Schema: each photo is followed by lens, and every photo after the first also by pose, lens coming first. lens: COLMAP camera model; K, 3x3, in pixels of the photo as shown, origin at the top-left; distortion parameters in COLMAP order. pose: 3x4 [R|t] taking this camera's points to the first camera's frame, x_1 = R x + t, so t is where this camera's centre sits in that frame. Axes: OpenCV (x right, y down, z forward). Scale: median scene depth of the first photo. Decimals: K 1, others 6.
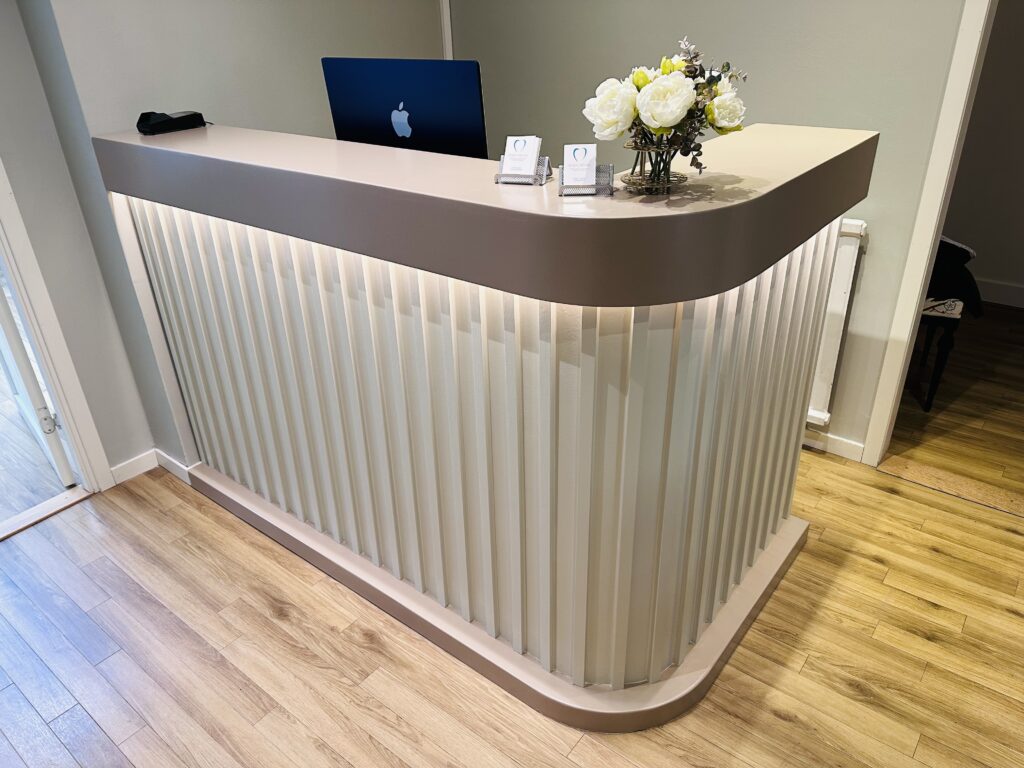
lens RADIAL K [[727.3, 0, 511.7], [0, 727.3, 388.9], [0, 0, 1]] dist [0.015893, -0.018870]
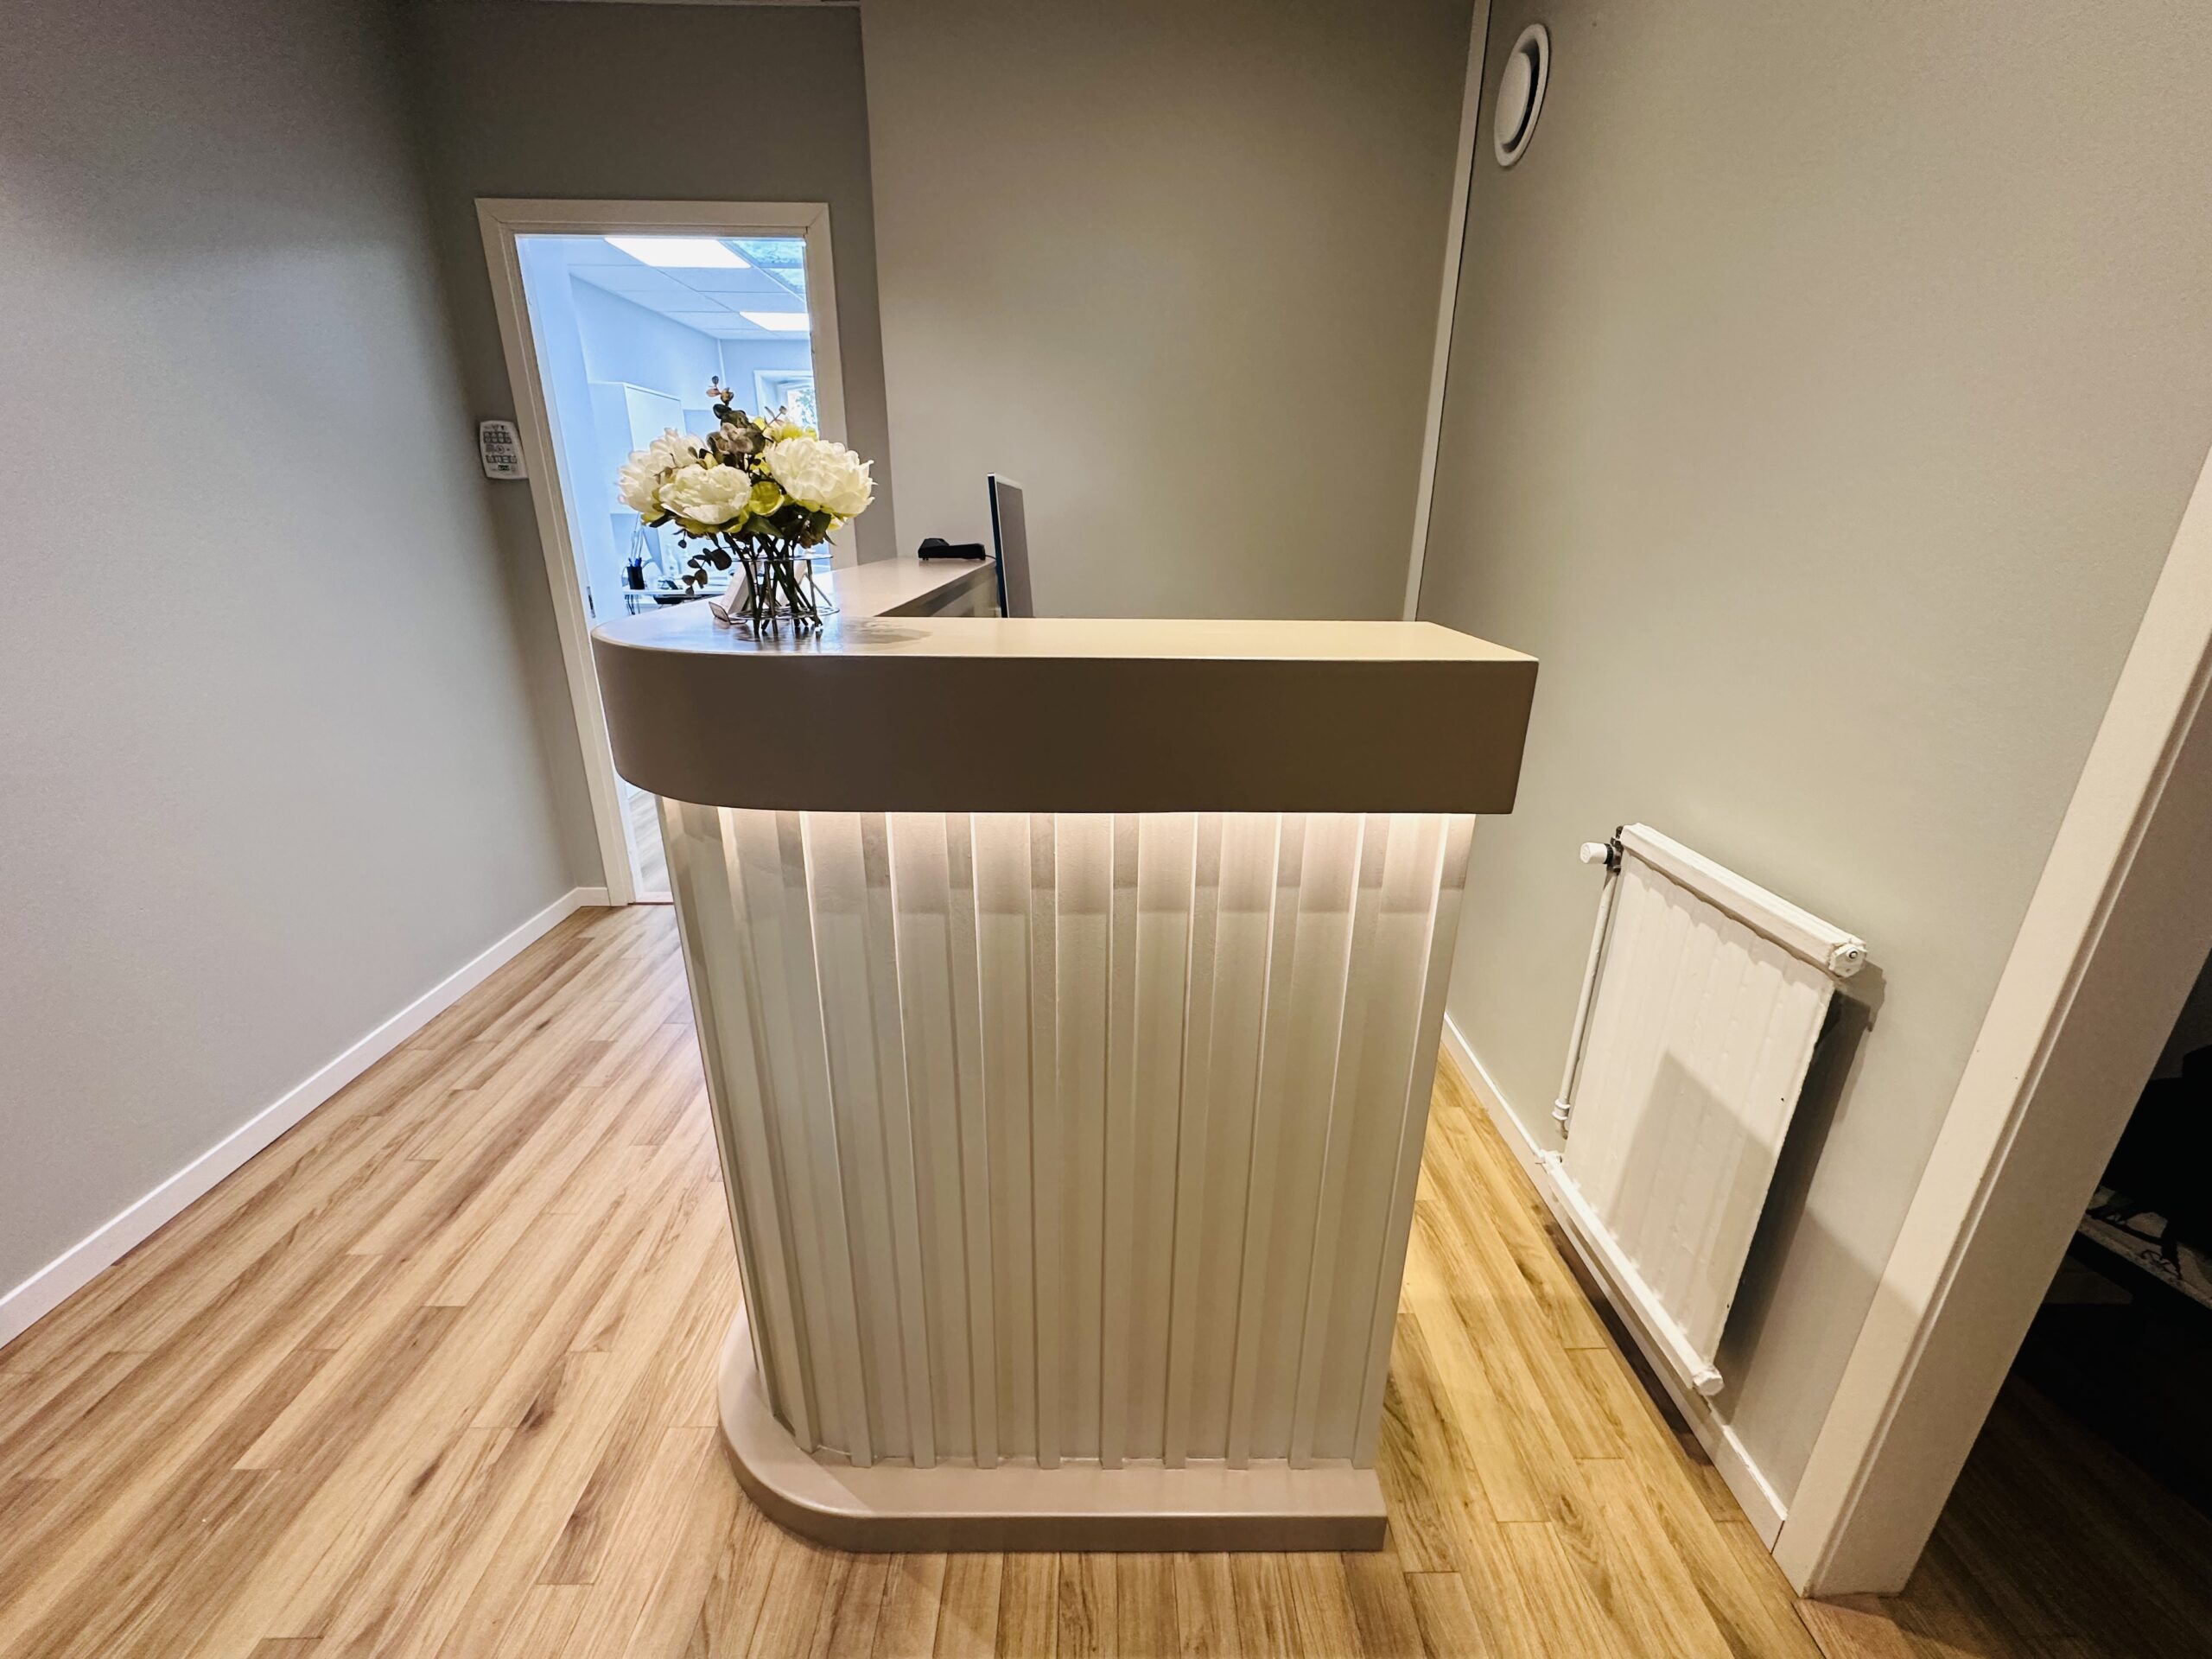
lens RADIAL K [[882.6, 0, 1104.2], [0, 882.6, 832.1], [0, 0, 1]] dist [-0.003713, 0.000437]
pose [[0.627941, 0.303889, -0.716478, 0.610438], [-0.391552, 0.918975, 0.046610, -0.167025], [0.672589, 0.251271, 0.696051, 0.454777]]
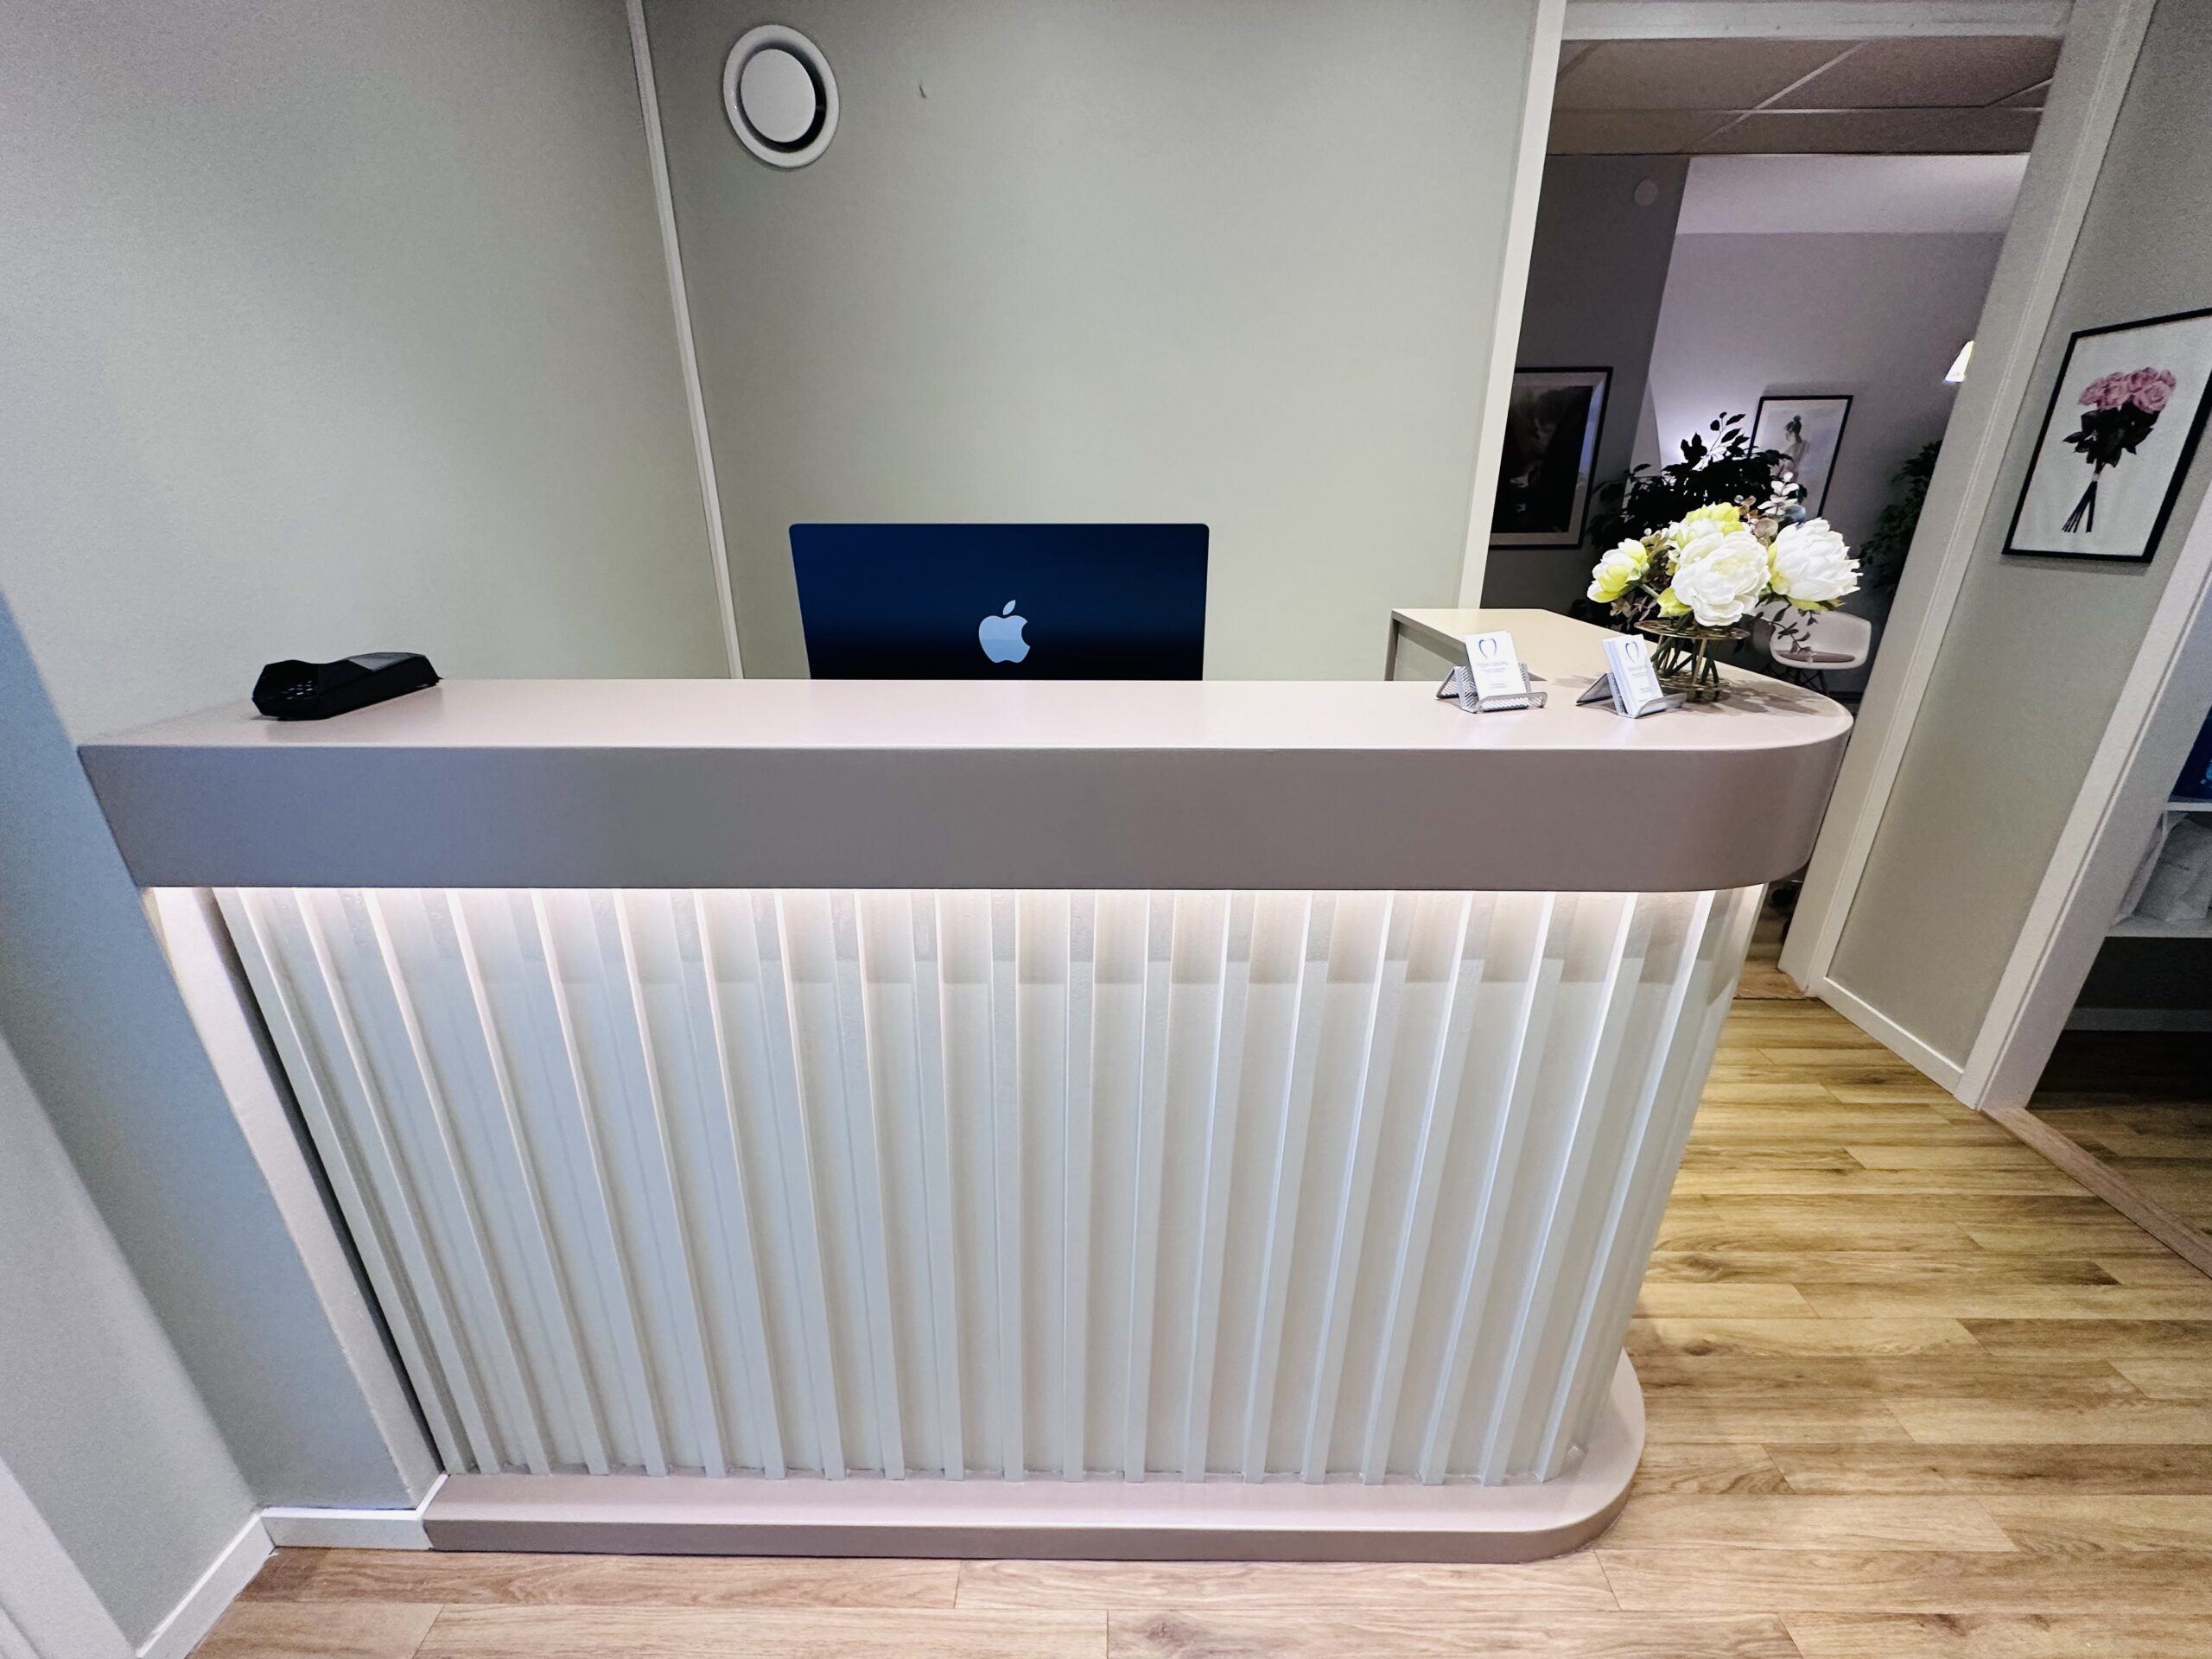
lens RADIAL K [[882.6, 0, 1109.1], [0, 882.6, 828.0], [0, 0, 1]] dist [-0.003713, 0.000437]
pose [[0.787025, -0.190885, 0.586647, -0.458250], [0.268539, 0.962111, -0.047208, -0.163703], [-0.555408, 0.194691, 0.808466, 0.420158]]
